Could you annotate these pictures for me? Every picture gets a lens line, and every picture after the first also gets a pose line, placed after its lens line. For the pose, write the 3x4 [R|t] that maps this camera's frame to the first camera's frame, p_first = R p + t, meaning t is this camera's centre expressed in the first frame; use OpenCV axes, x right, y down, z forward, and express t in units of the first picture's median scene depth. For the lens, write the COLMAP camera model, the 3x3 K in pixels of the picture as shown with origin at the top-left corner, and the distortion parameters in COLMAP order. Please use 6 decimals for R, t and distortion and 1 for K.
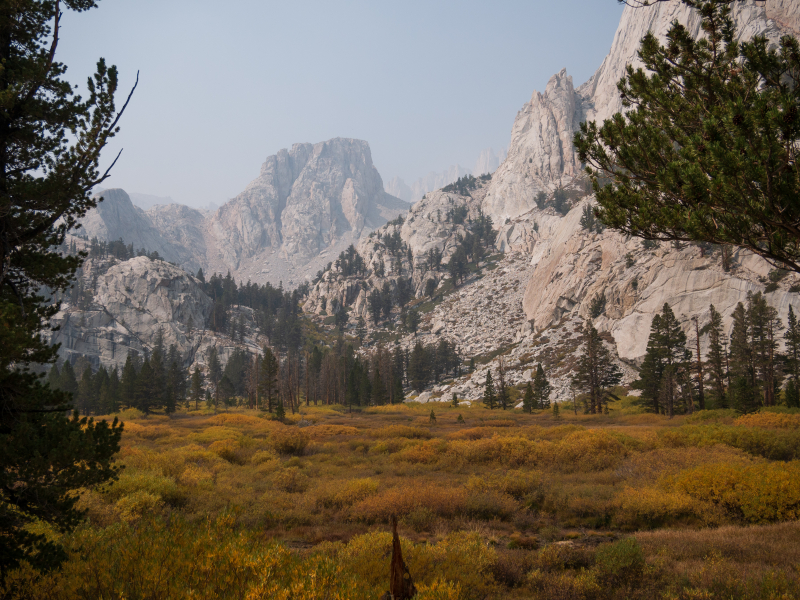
lens RADIAL K [[736.2, 0, 400.6], [0, 736.2, 300.9], [0, 0, 1]] dist [-0.011923, 0.000000]
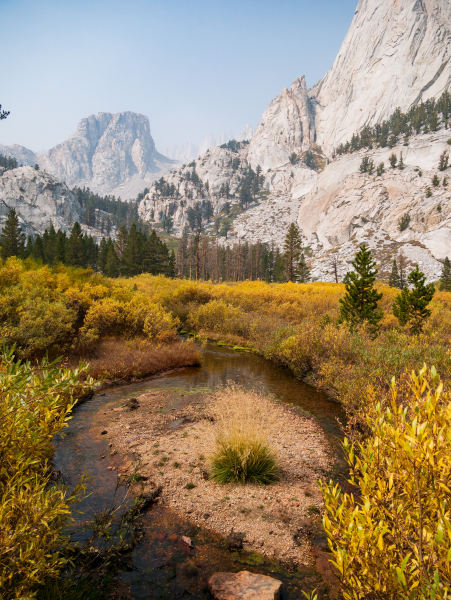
lens RADIAL K [[421.0, 0, 225.0], [0, 421.0, 299.2], [0, 0, 1]] dist [-0.042606, 0.008960]
pose [[0.979025, 0.041174, 0.199539, -0.113013], [-0.074150, 0.984210, 0.160724, 0.023883], [-0.189770, -0.172149, 0.966619, 0.124039]]
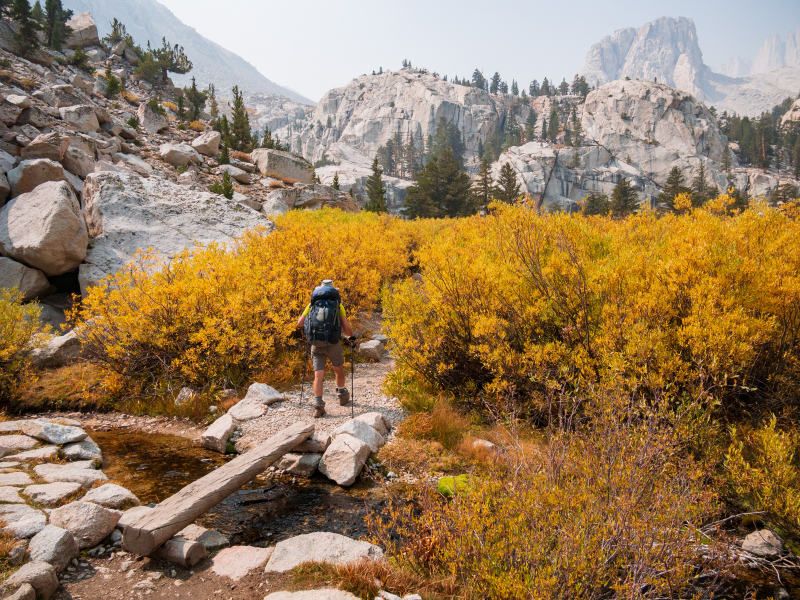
lens RADIAL K [[561.4, 0, 399.4], [0, 561.4, 299.4], [0, 0, 1]] dist [-0.042606, 0.008960]
pose [[0.918187, 0.023831, -0.395429, -0.264570], [0.043738, 0.985988, 0.160981, 0.047653], [0.393724, -0.165106, 0.904279, 0.290706]]
